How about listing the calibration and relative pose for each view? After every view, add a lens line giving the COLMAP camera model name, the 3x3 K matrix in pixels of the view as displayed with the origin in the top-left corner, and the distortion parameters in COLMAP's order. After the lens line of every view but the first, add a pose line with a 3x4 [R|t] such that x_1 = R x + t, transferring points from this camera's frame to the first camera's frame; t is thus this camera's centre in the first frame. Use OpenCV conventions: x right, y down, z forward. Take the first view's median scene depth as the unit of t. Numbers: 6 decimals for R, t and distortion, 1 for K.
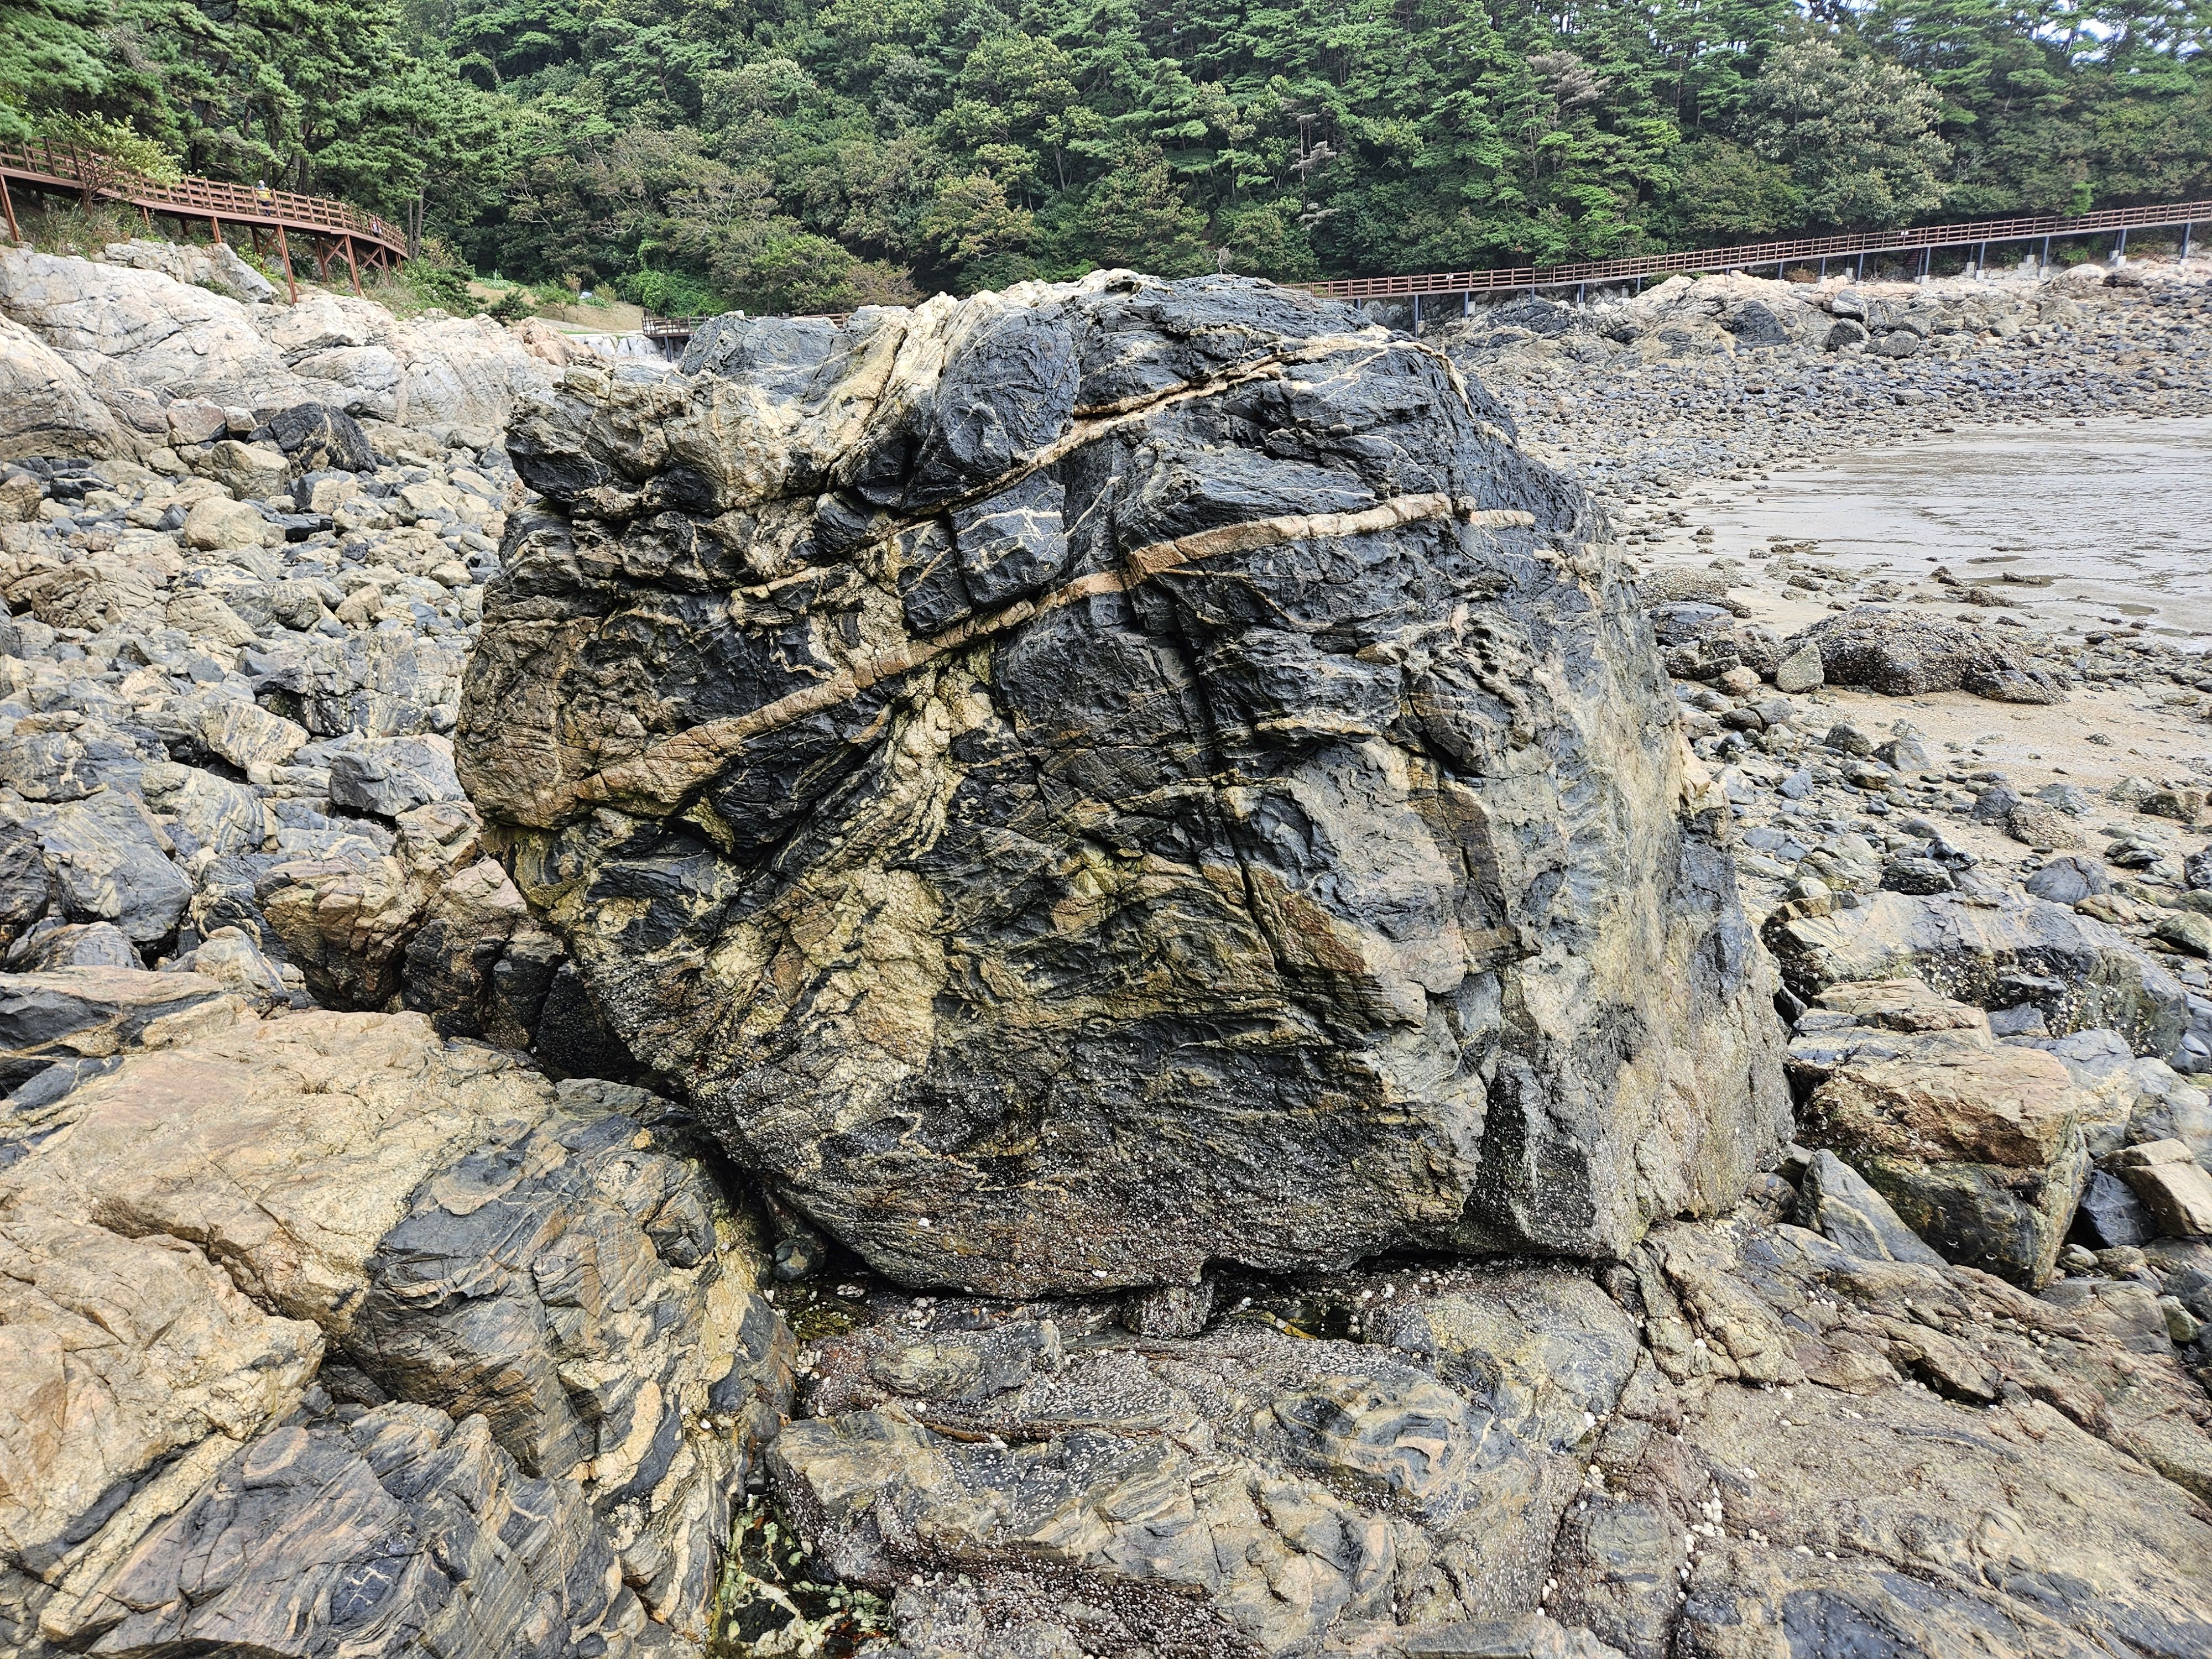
lens RADIAL K [[1477.3, 0, 1088.6], [0, 1477.3, 840.7], [0, 0, 1]] dist [0.082123, -0.068131]
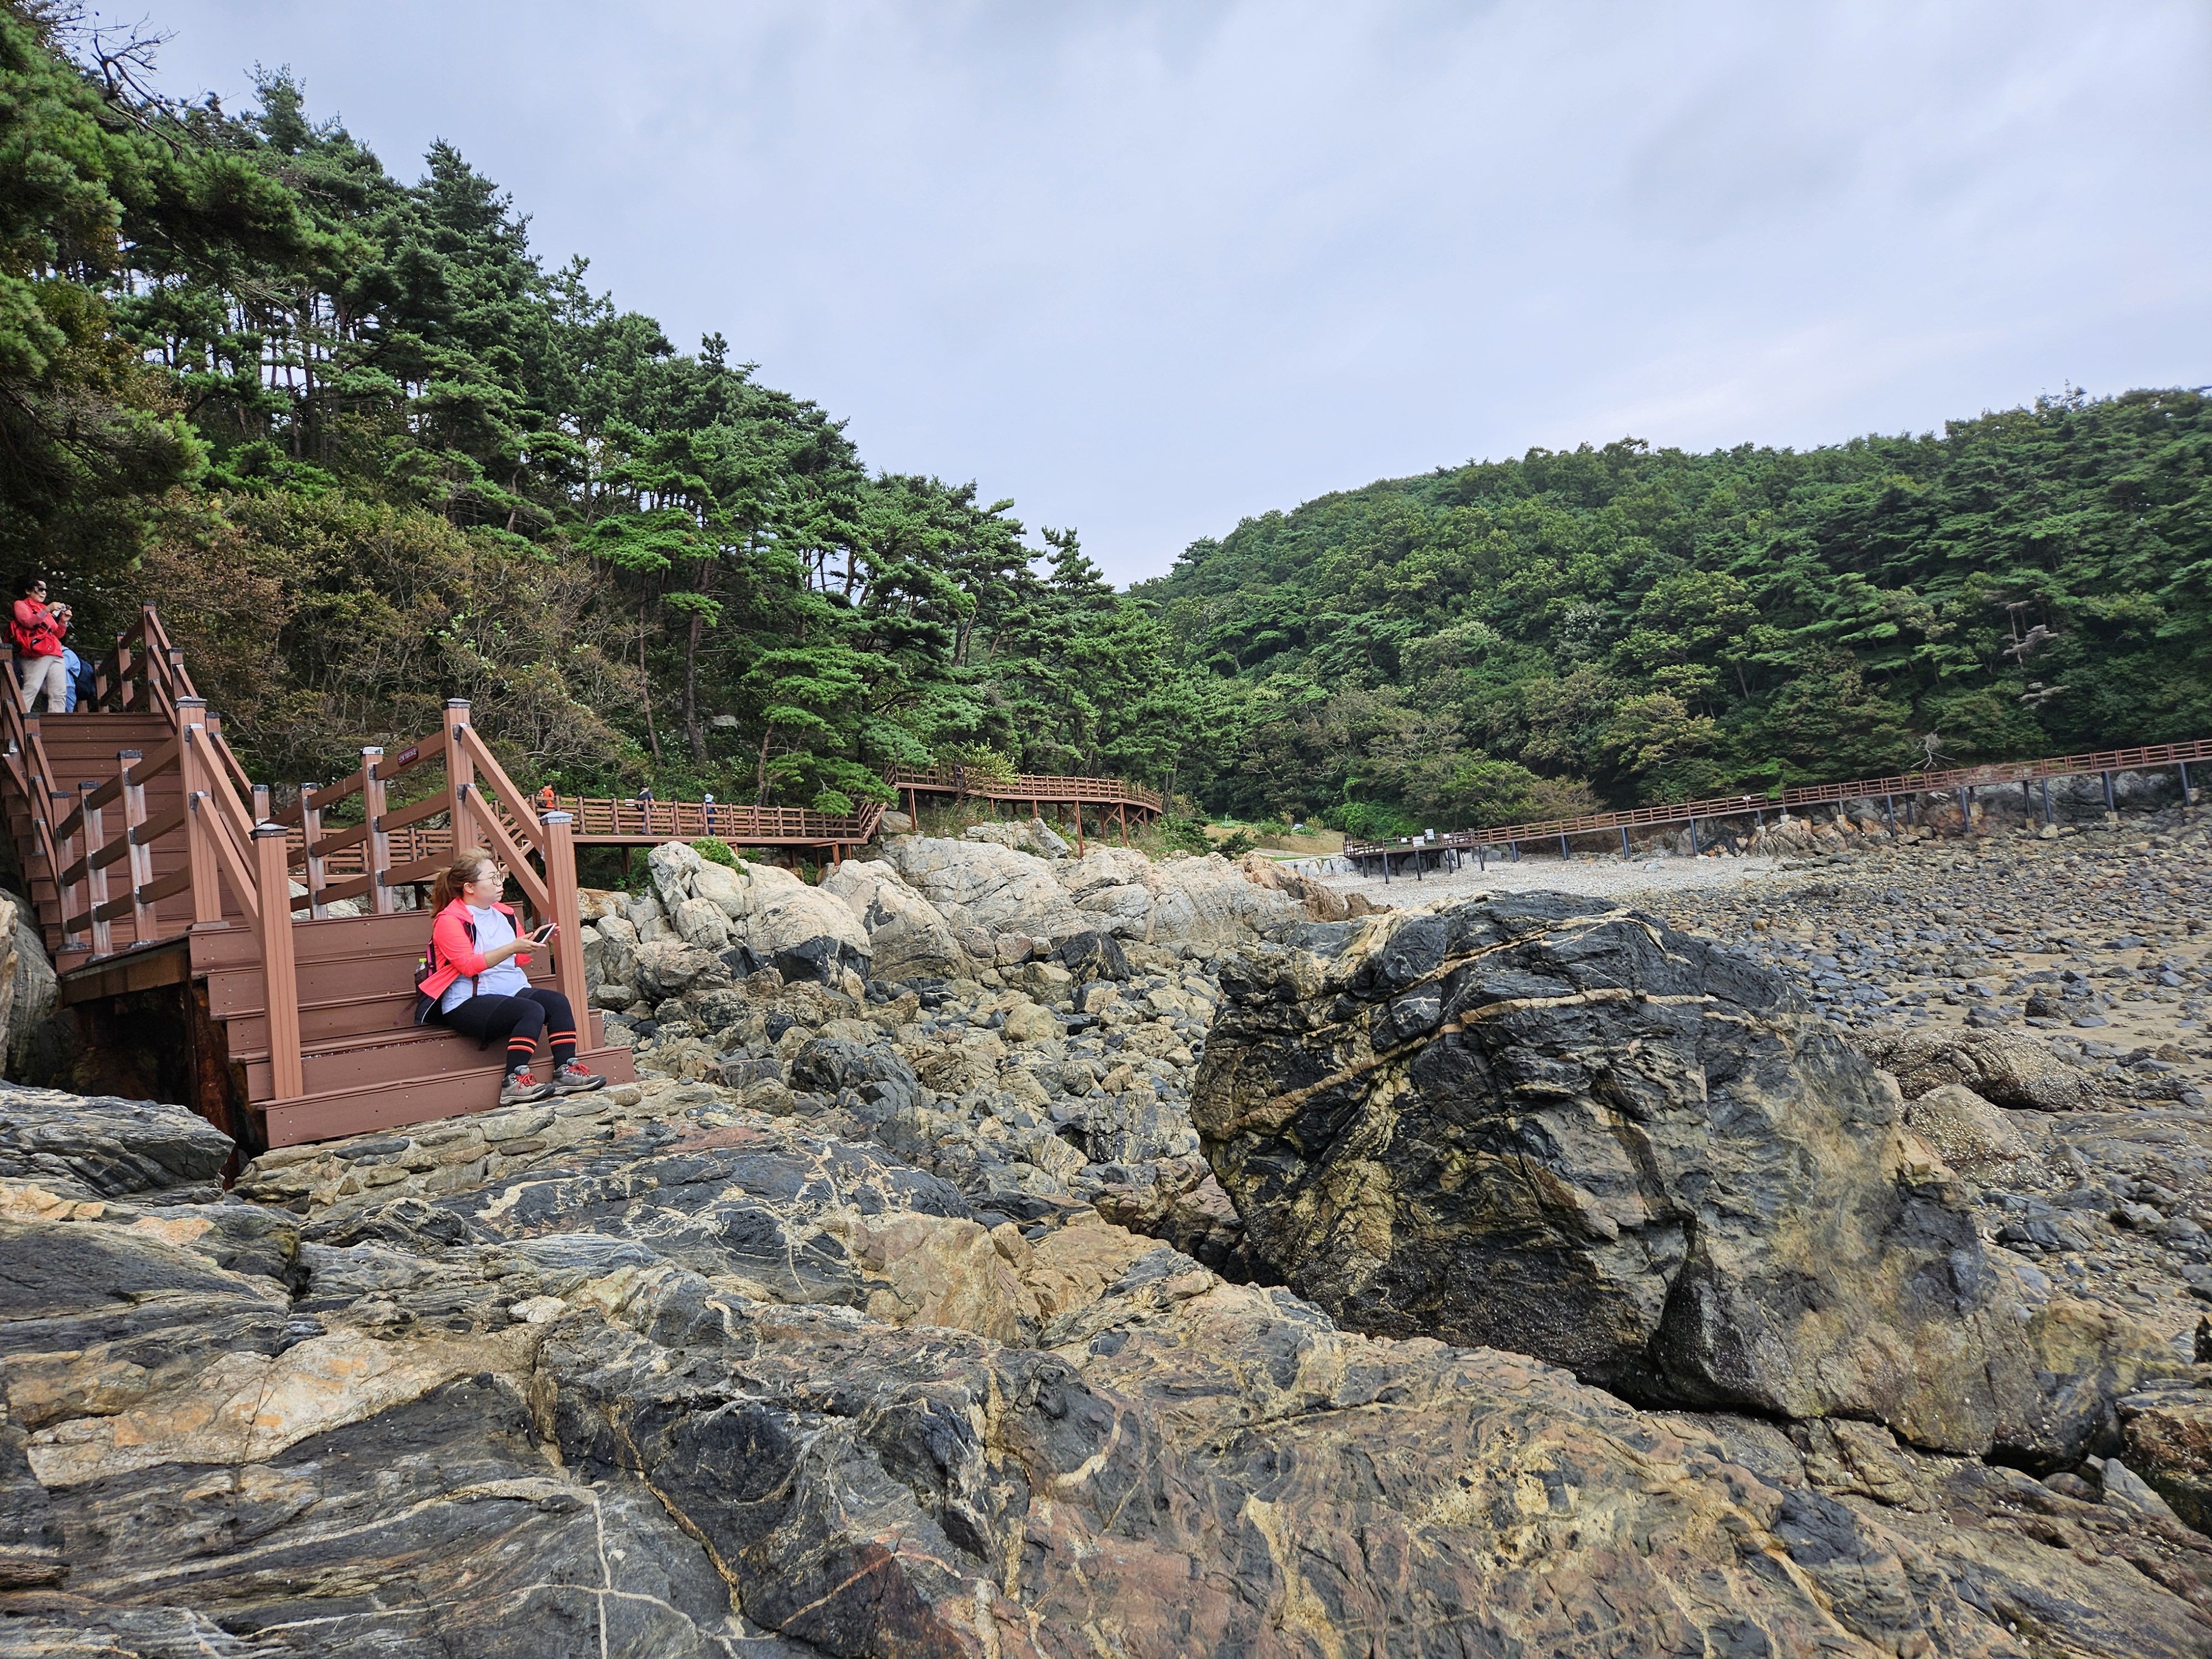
lens RADIAL K [[1477.3, 0, 1088.6], [0, 1477.3, 840.7], [0, 0, 1]] dist [0.082123, -0.068131]
pose [[0.898854, -0.064368, -0.433496, 0.076066], [-0.078843, 0.949265, -0.304434, 0.043665], [0.431099, 0.307820, 0.848175, -0.190580]]
